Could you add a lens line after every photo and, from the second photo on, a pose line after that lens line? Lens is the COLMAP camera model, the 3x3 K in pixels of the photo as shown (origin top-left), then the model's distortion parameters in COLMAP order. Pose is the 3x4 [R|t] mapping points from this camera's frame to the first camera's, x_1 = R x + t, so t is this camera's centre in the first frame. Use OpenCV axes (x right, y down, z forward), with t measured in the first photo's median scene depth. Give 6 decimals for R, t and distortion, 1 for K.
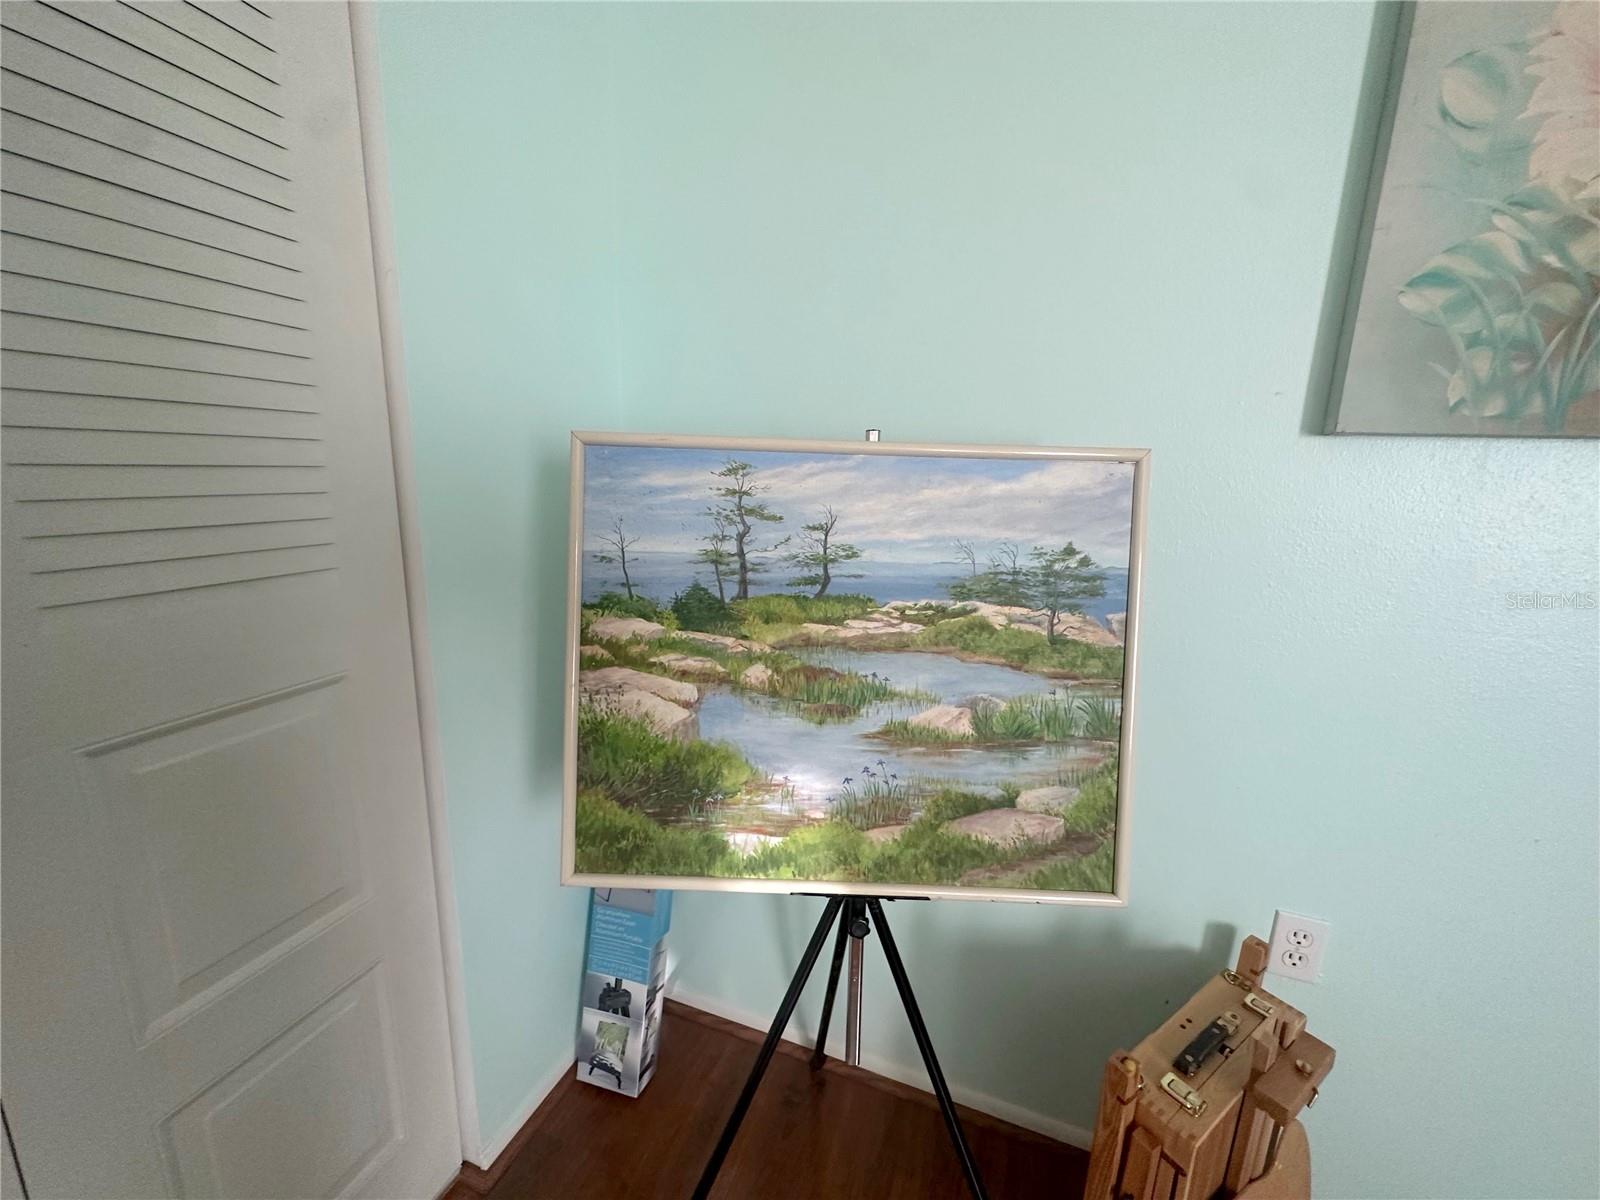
lens RADIAL K [[640.2, 0, 798.6], [0, 640.2, 600.5], [0, 0, 1]] dist [-0.003738, 0.000631]
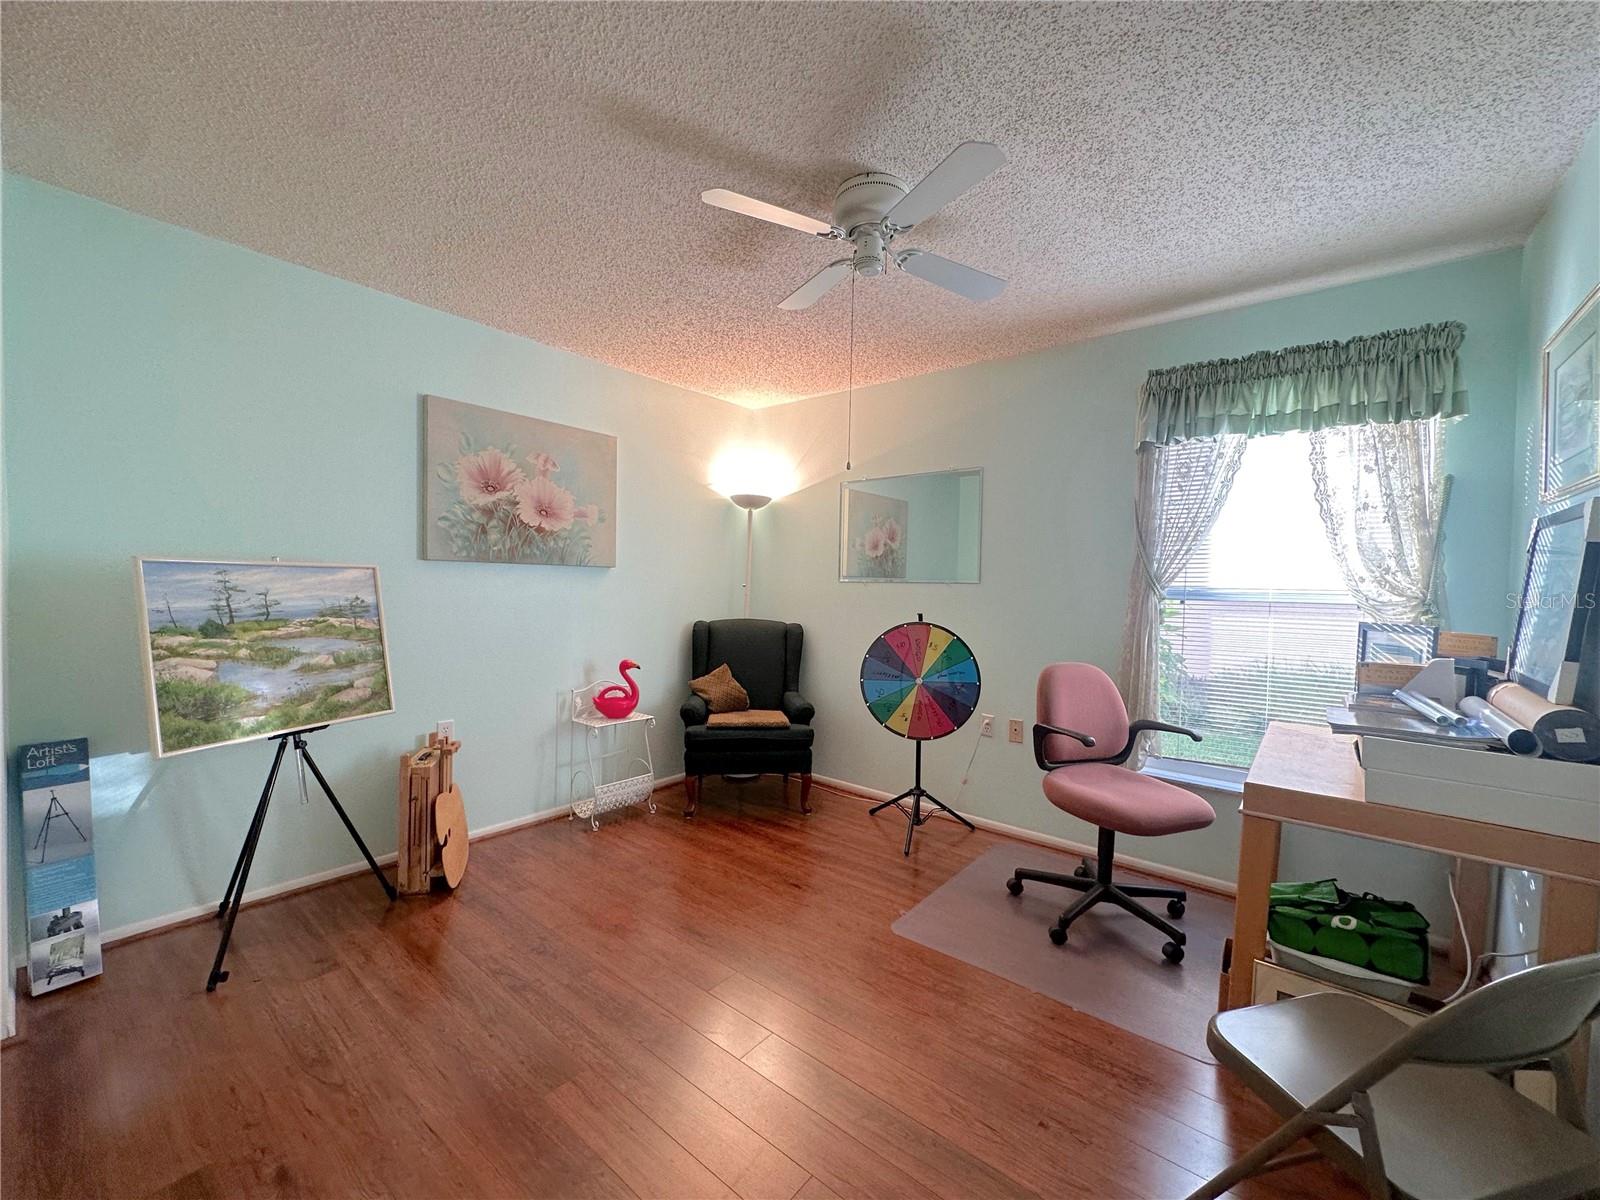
lens RADIAL K [[642.4, 0, 798.2], [0, 642.4, 600.5], [0, 0, 1]] dist [-0.004139, 0.000788]
pose [[0.324029, -0.051217, 0.944660, -1.716710], [0.183292, 0.983012, -0.009575, 0.335576], [-0.928122, 0.176251, 0.327912, -1.867257]]
